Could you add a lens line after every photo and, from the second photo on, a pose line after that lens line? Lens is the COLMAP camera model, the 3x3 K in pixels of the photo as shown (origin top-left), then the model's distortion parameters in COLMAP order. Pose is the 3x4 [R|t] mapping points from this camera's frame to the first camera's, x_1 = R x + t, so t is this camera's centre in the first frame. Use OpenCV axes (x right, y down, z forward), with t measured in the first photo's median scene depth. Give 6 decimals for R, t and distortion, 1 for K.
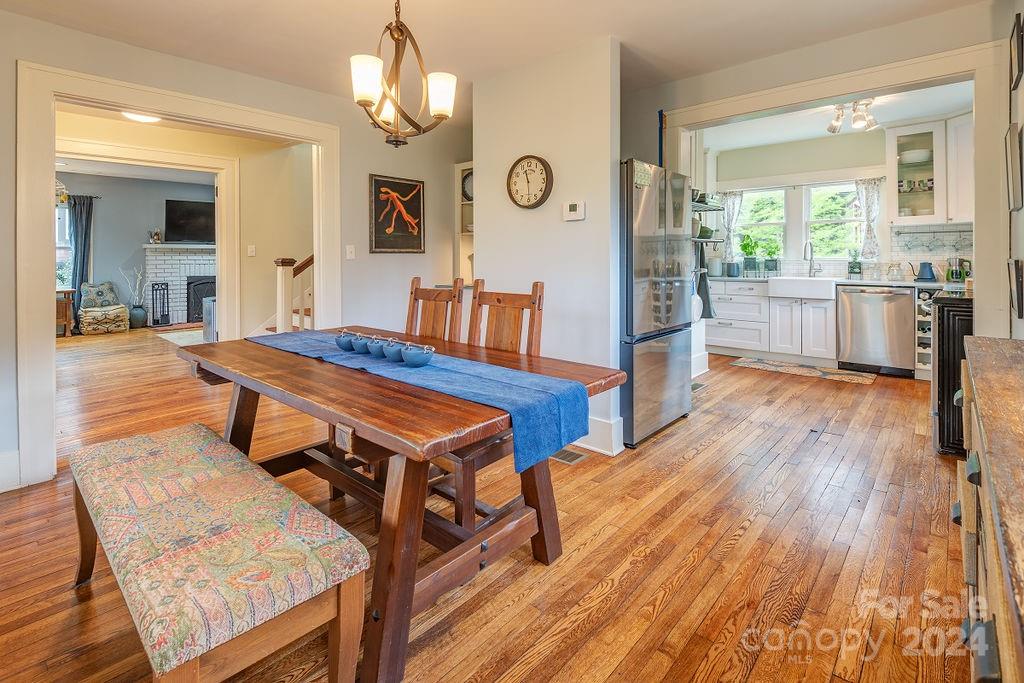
lens RADIAL K [[490.3, 0, 497.3], [0, 490.3, 258.7], [0, 0, 1]] dist [0.018982, -0.000970]
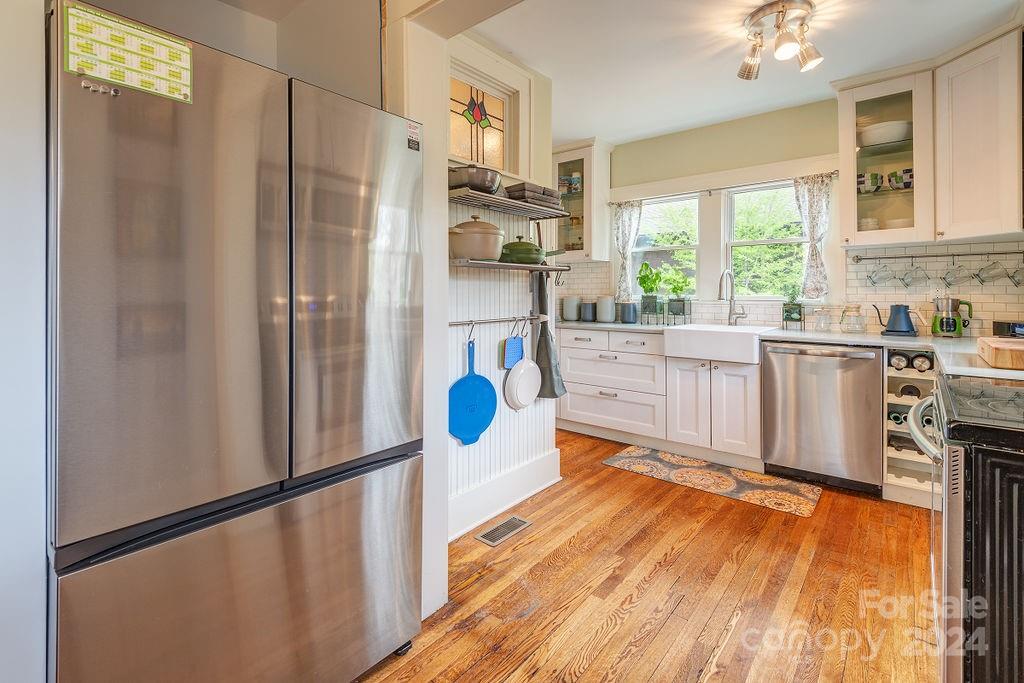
lens RADIAL K [[482.9, 0, 492.5], [0, 482.9, 296.0], [0, 0, 1]] dist [0.039083, -0.018880]
pose [[0.999298, 0.000769, 0.037455, 0.316886], [-0.000936, 0.999990, 0.004438, -0.005799], [-0.037452, -0.004470, 0.999288, 0.388218]]
